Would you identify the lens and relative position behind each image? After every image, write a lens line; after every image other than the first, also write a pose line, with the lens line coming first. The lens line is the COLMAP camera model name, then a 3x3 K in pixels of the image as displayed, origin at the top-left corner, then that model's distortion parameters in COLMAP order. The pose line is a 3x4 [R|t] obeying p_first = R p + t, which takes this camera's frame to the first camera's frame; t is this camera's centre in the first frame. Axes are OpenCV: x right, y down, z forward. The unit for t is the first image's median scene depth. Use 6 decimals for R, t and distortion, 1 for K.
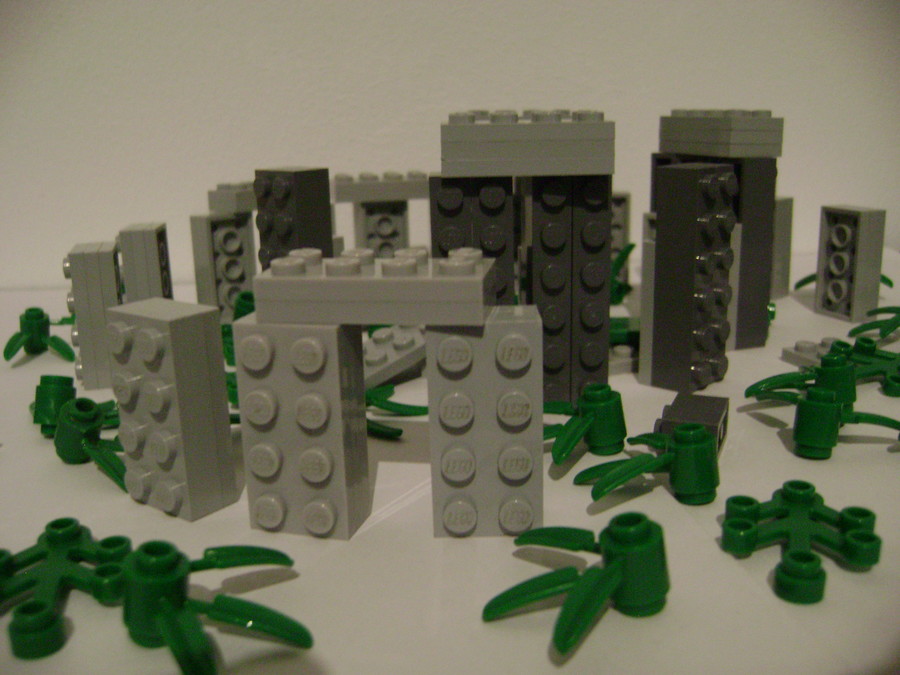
lens RADIAL K [[928.9, 0, 450.0], [0, 928.9, 337.5], [0, 0, 1]] dist [-0.132450, 0.017963]
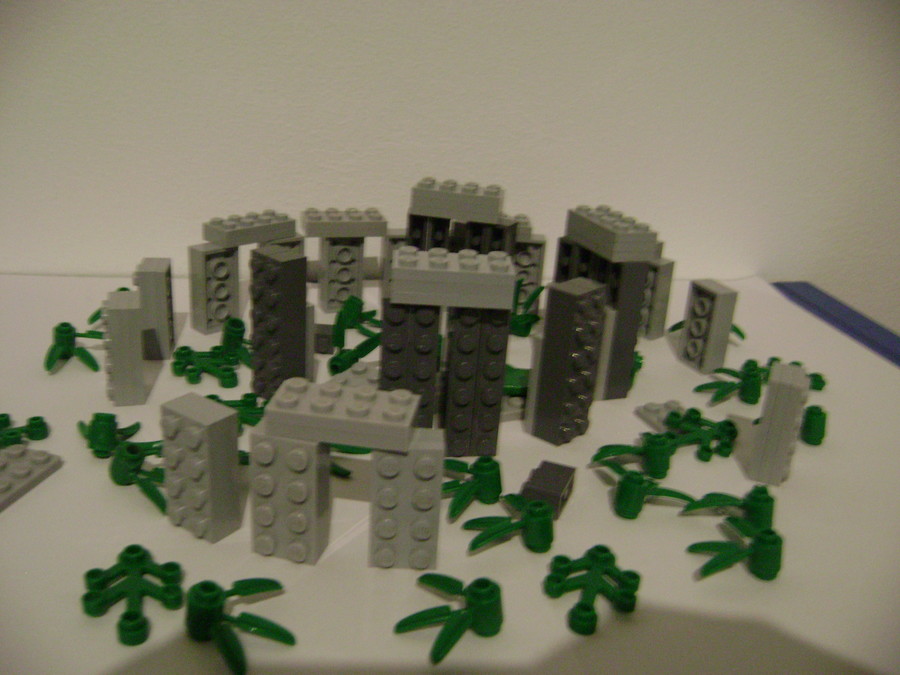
lens RADIAL K [[928.9, 0, 450.0], [0, 928.9, 337.5], [0, 0, 1]] dist [-0.132450, 0.017963]
pose [[0.994965, 0.074104, 0.067477, -0.011737], [-0.081661, 0.989749, 0.117166, -0.302249], [-0.058103, -0.122086, 0.990817, -0.433614]]
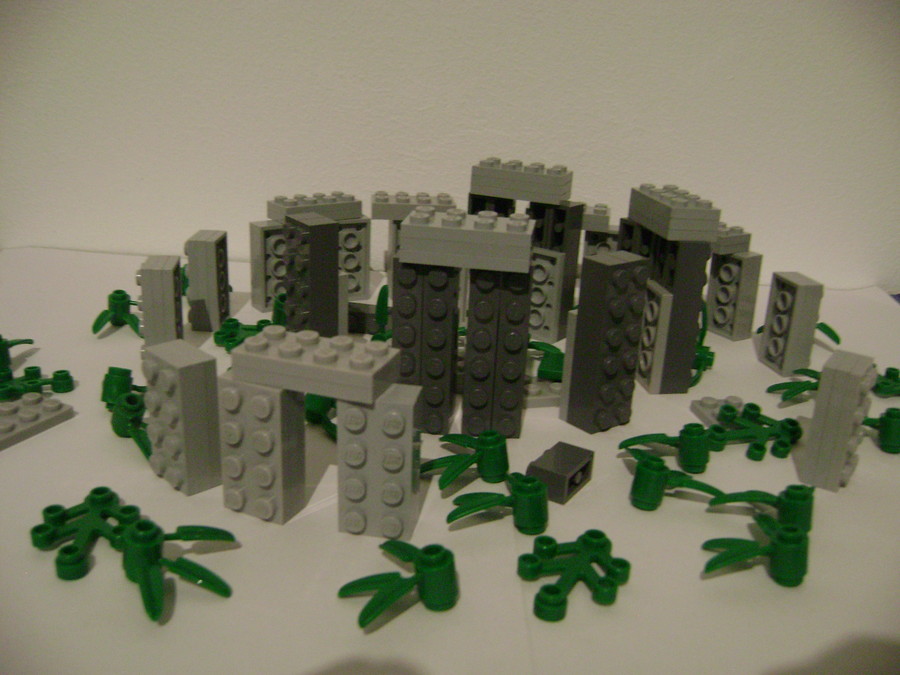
lens RADIAL K [[928.9, 0, 450.0], [0, 928.9, 337.5], [0, 0, 1]] dist [-0.132450, 0.017963]
pose [[0.986051, 0.118495, -0.116883, 0.239688], [-0.107795, 0.989721, 0.093984, -0.203818], [0.126818, -0.080074, 0.988689, -0.340887]]
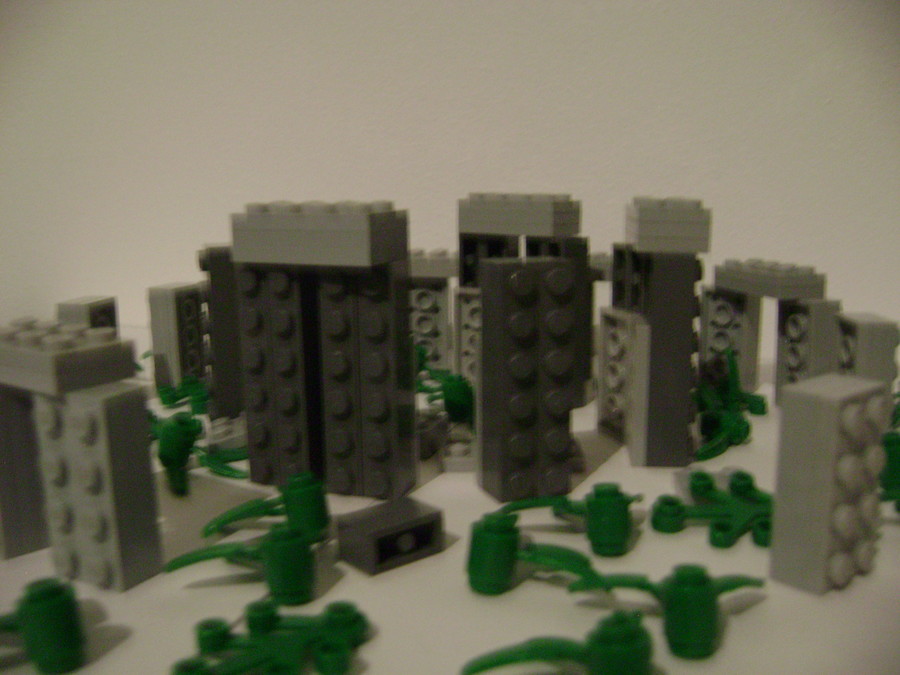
lens RADIAL K [[928.9, 0, 450.0], [0, 928.9, 337.5], [0, 0, 1]] dist [-0.132450, 0.017963]
pose [[0.904198, 0.091789, -0.417134, 0.707160], [-0.118722, 0.992160, -0.039027, -0.073590], [0.410282, 0.084811, 0.908007, 0.124105]]
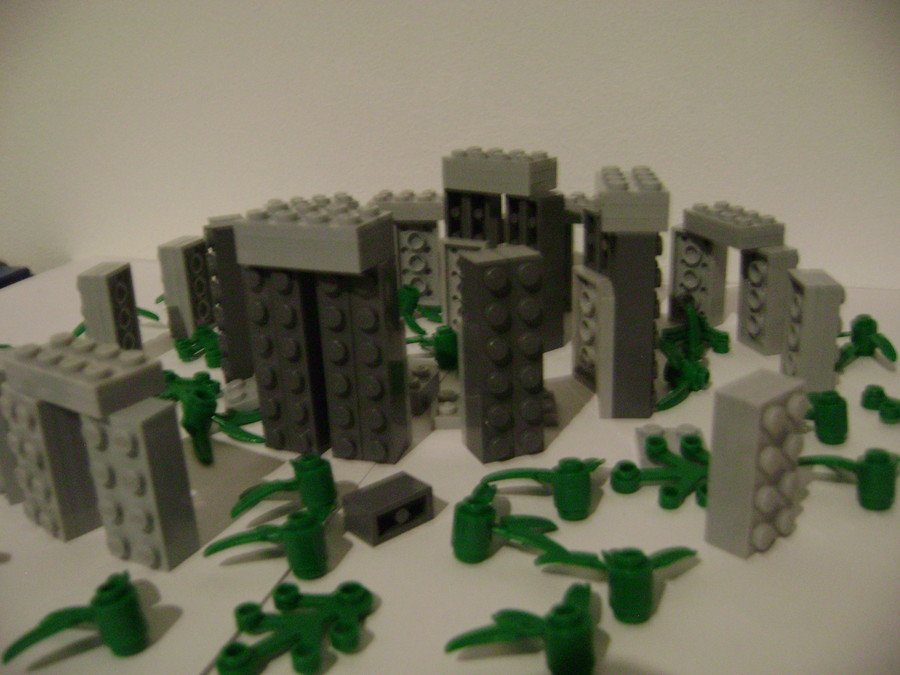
lens RADIAL K [[928.9, 0, 450.0], [0, 928.9, 337.5], [0, 0, 1]] dist [-0.132450, 0.017963]
pose [[0.906503, 0.125312, -0.403175, 0.773186], [-0.085441, 0.989628, 0.115482, -0.247855], [0.413465, -0.070237, 0.907807, -0.004274]]
